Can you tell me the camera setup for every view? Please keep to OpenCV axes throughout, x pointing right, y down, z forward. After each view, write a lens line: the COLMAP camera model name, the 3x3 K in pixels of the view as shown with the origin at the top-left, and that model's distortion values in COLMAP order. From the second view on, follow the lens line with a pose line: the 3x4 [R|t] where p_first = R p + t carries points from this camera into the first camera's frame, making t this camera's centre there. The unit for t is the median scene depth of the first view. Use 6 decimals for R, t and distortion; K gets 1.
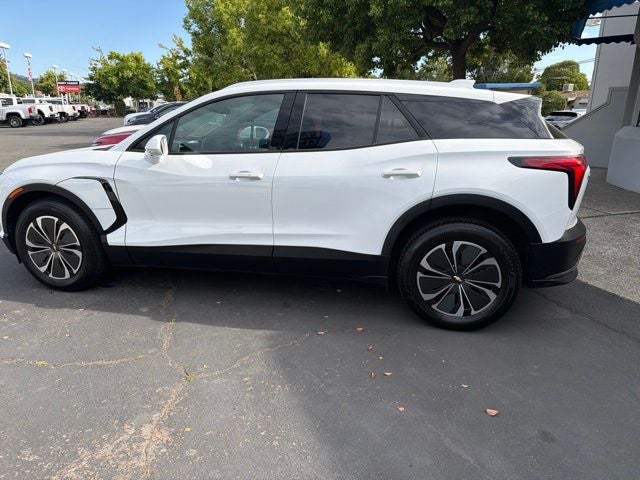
lens RADIAL K [[449.3, 0, 321.2], [0, 449.3, 244.8], [0, 0, 1]] dist [0.038628, -0.050857]
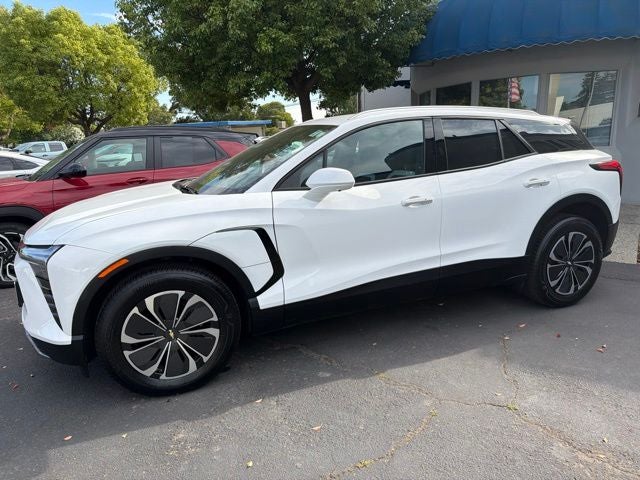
lens RADIAL K [[448.7, 0, 321.8], [0, 448.7, 241.1], [0, 0, 1]] dist [0.025821, -0.029426]
pose [[0.822292, -0.153984, 0.547837, -0.833098], [0.199700, 0.979553, -0.024417, -0.080312], [-0.532875, 0.129481, 0.836229, 0.287204]]
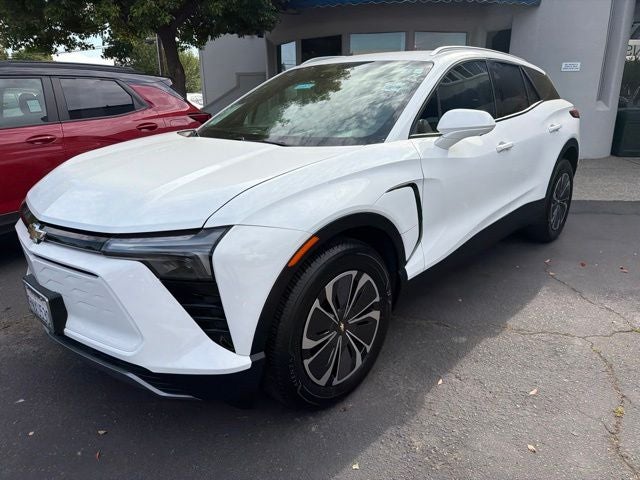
lens RADIAL K [[449.3, 0, 321.2], [0, 449.3, 244.8], [0, 0, 1]] dist [0.038628, -0.050857]
pose [[0.496234, -0.287288, 0.819279, -1.124503], [0.270029, 0.947932, 0.168845, -0.208453], [-0.825128, 0.137442, 0.547973, 0.770973]]
